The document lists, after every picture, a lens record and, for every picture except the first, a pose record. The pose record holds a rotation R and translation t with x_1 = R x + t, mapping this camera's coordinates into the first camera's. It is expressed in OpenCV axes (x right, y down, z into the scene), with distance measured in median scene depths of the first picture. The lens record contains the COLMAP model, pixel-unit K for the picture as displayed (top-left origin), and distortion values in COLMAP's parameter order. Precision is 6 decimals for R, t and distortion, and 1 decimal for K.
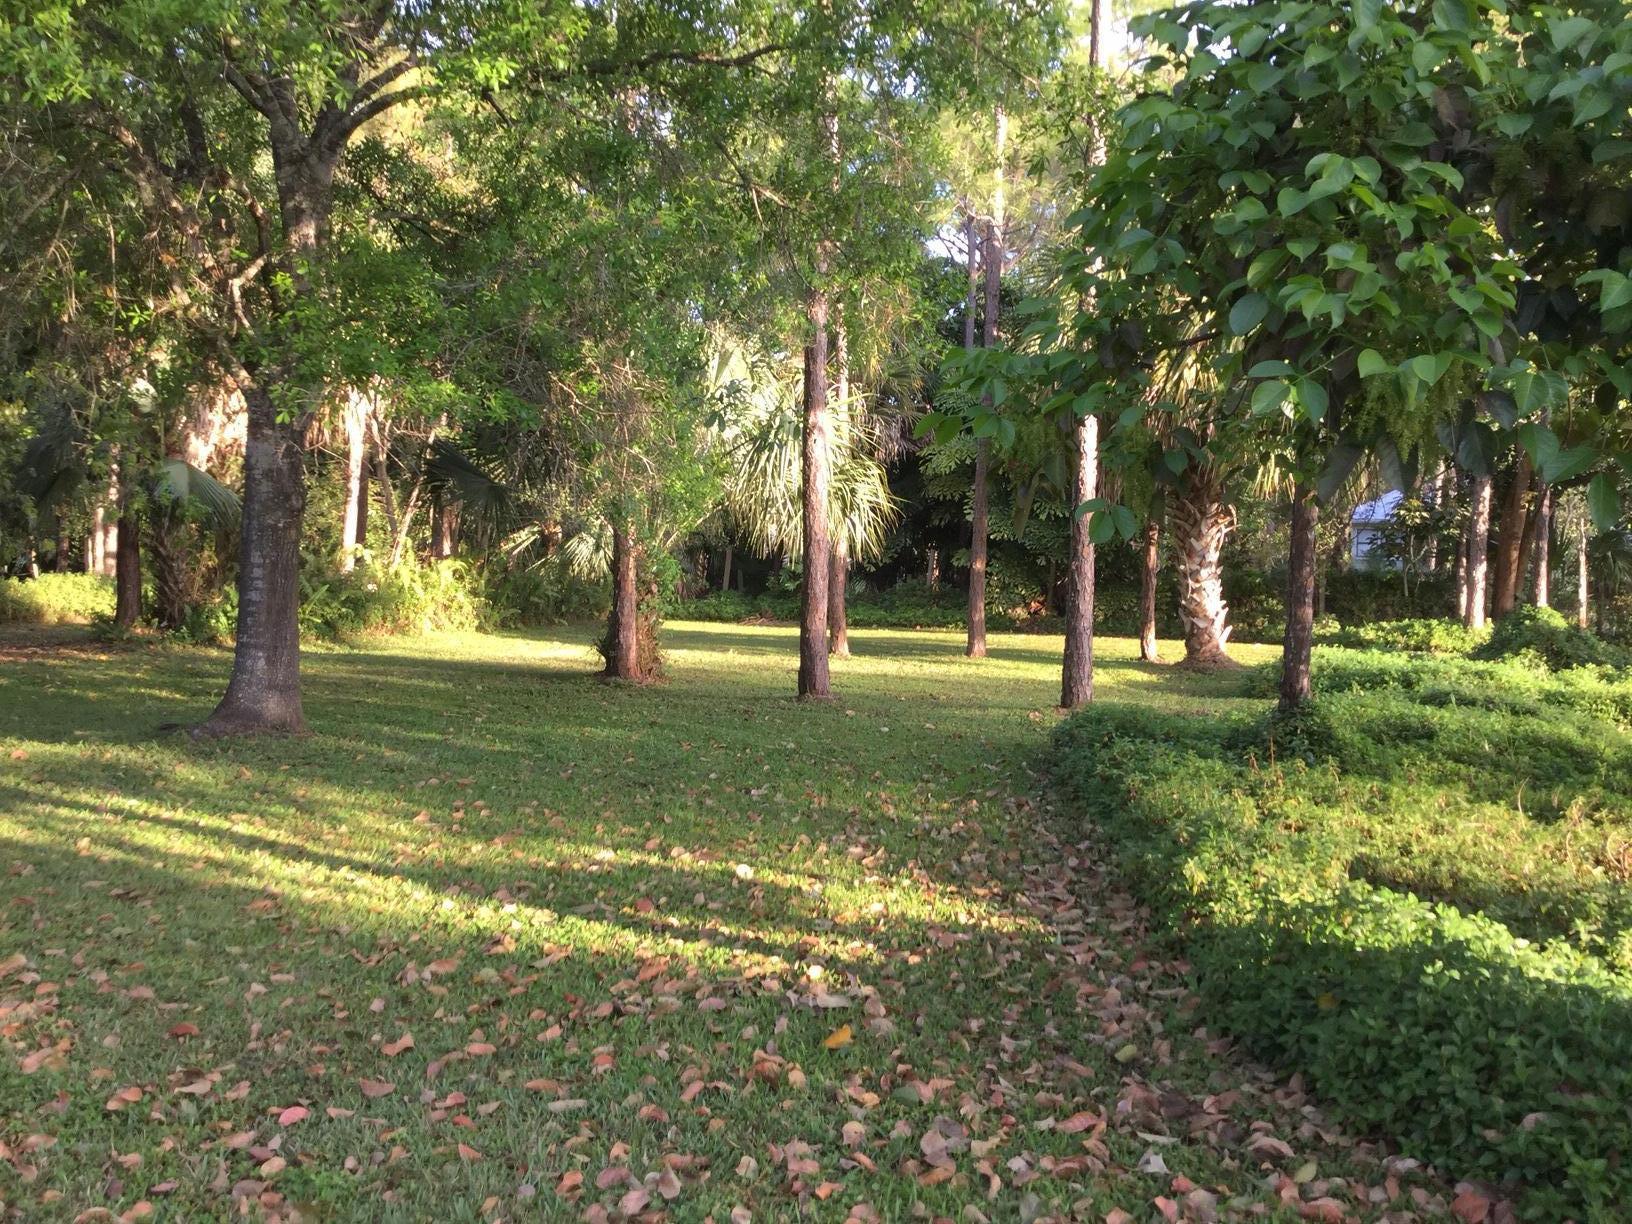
lens RADIAL K [[1450.8, 0, 816.0], [0, 1450.8, 612.0], [0, 0, 1]] dist [0.125392, -0.242514]
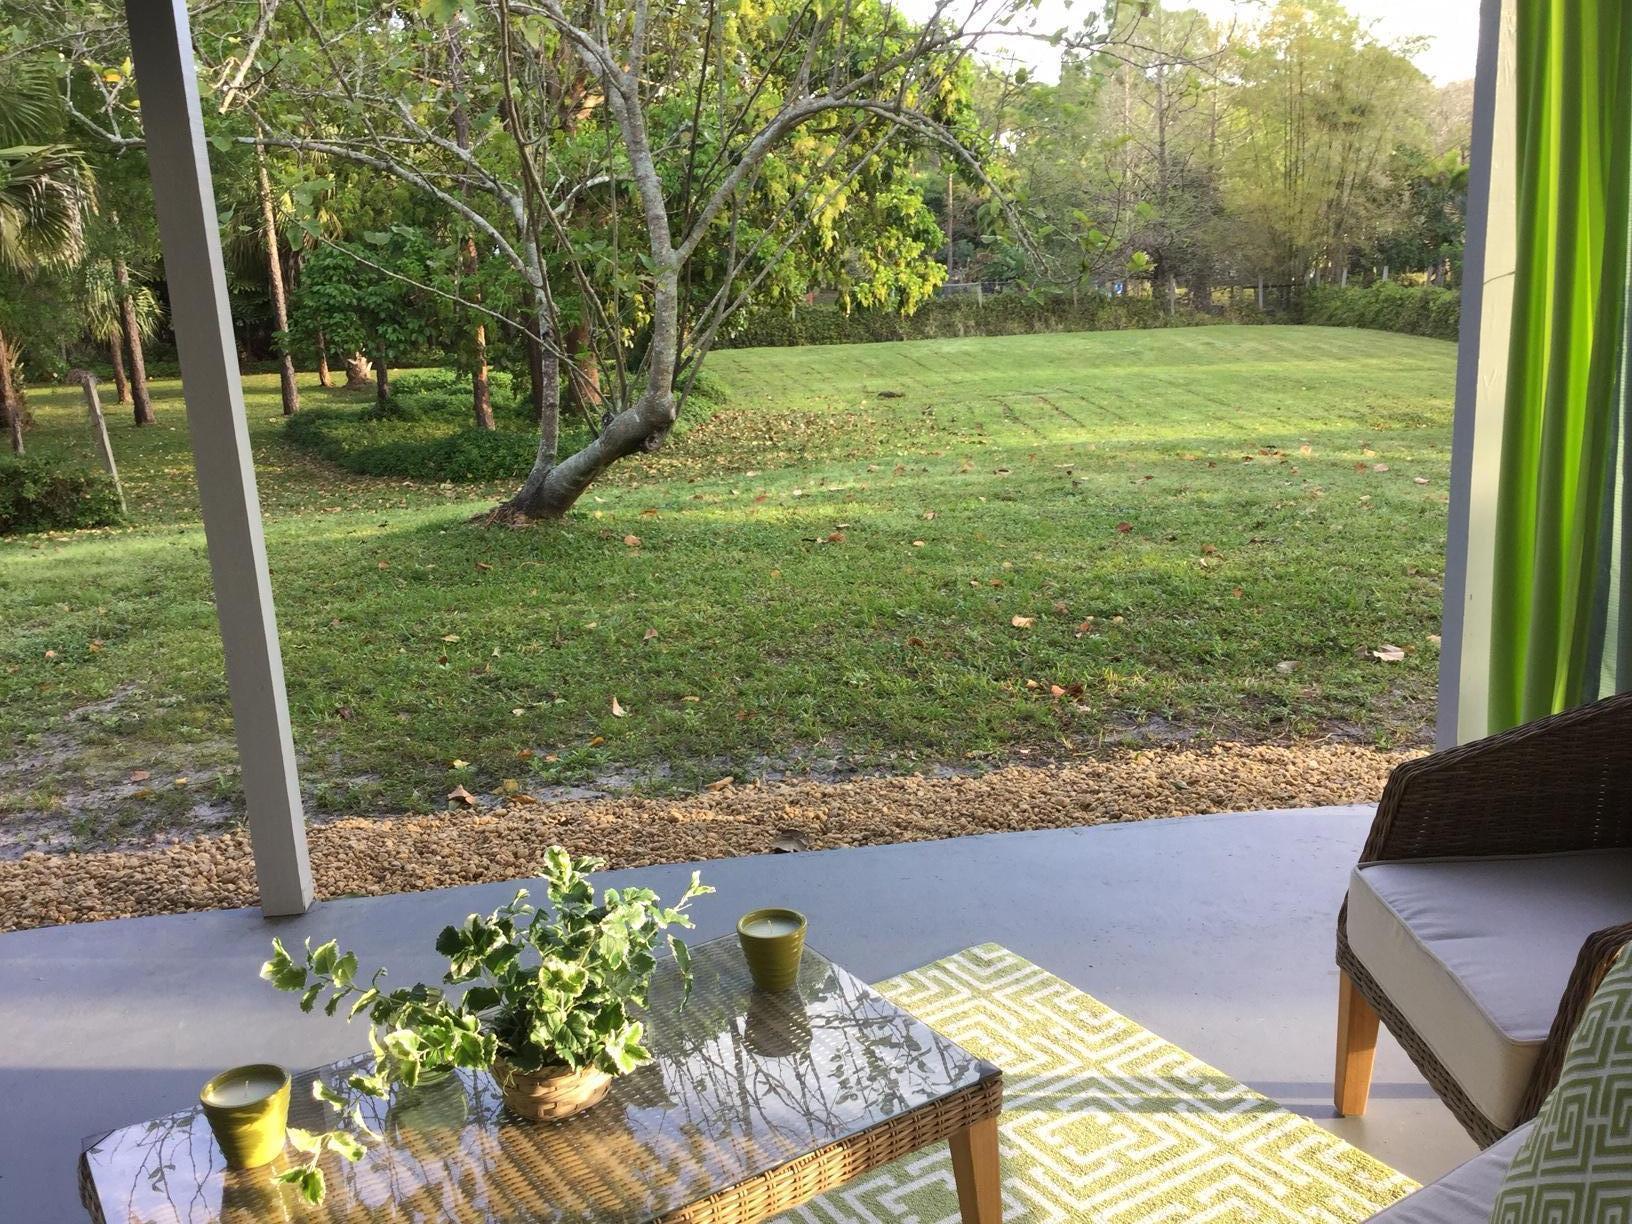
lens RADIAL K [[1450.8, 0, 816.0], [0, 1450.8, 612.0], [0, 0, 1]] dist [0.125392, -0.242514]
pose [[0.852748, -0.177793, 0.491132, -0.205172], [0.079655, 0.973552, 0.214128, -0.037157], [-0.516213, -0.143476, 0.844357, -0.926420]]
